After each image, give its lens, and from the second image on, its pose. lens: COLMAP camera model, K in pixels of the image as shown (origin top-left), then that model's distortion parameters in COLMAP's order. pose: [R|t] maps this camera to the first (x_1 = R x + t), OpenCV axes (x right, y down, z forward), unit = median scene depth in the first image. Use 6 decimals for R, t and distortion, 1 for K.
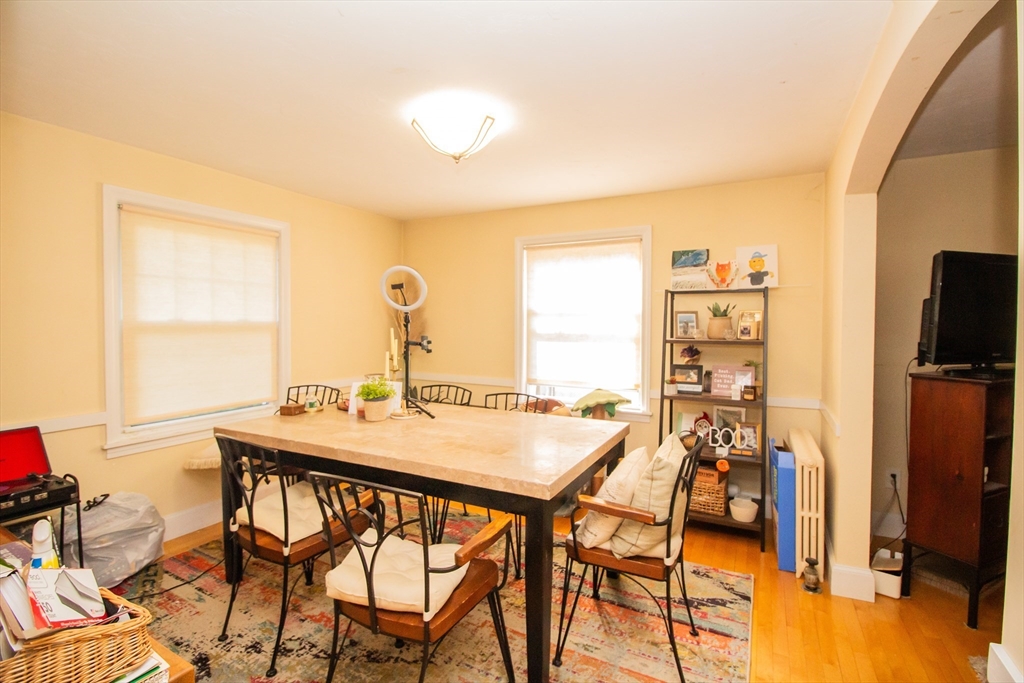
lens RADIAL K [[477.9, 0, 516.0], [0, 477.9, 333.6], [0, 0, 1]] dist [0.001850, -0.011433]
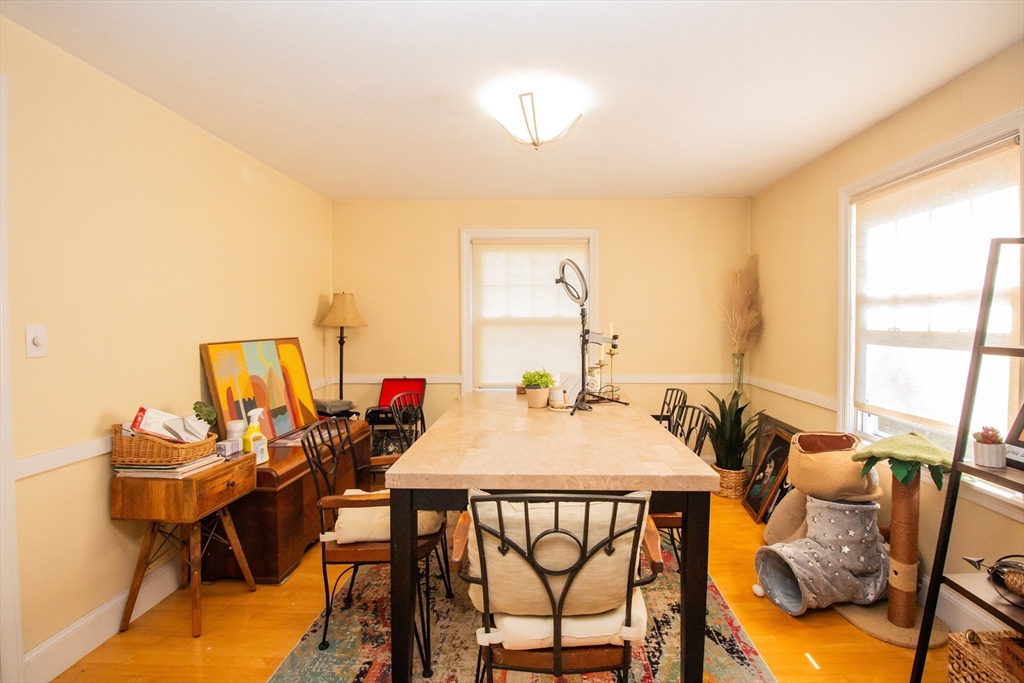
lens RADIAL K [[477.9, 0, 516.0], [0, 477.9, 333.6], [0, 0, 1]] dist [0.001850, -0.011433]
pose [[0.450932, 0.019660, -0.892342, 0.538453], [-0.018684, 0.999746, 0.012584, 0.003562], [0.892363, 0.010998, 0.451185, 0.396747]]
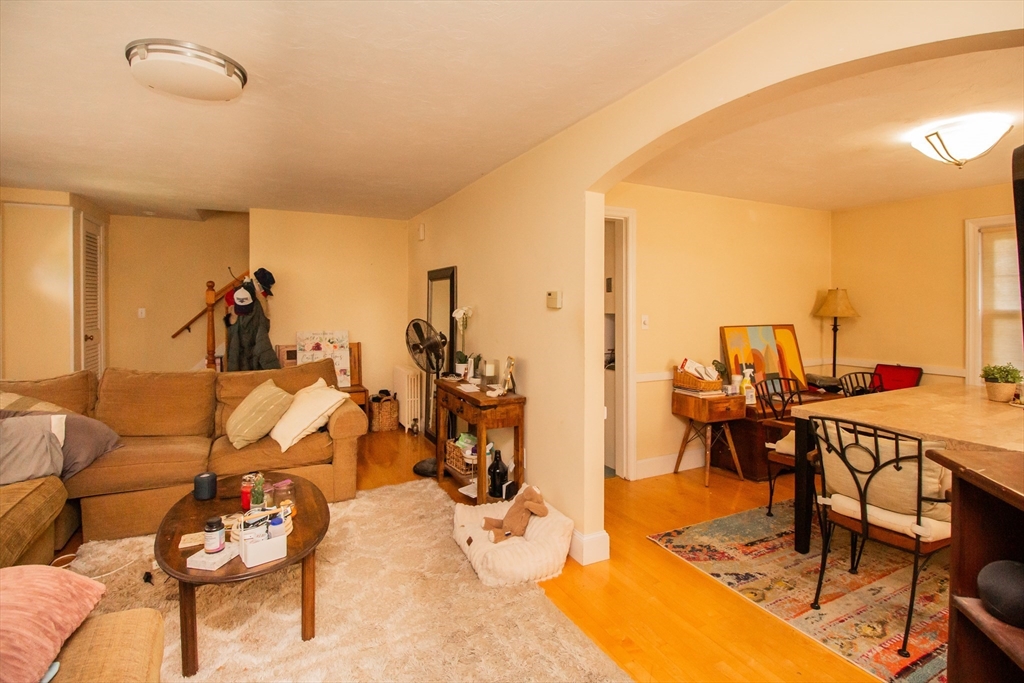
lens RADIAL K [[491.9, 0, 516.7], [0, 491.9, 309.0], [0, 0, 1]] dist [0.004681, -0.011263]
pose [[-0.572422, 0.003261, -0.819952, 1.019843], [-0.018186, 0.999696, 0.016672, -0.020127], [0.819757, 0.024455, -0.572189, 0.596791]]
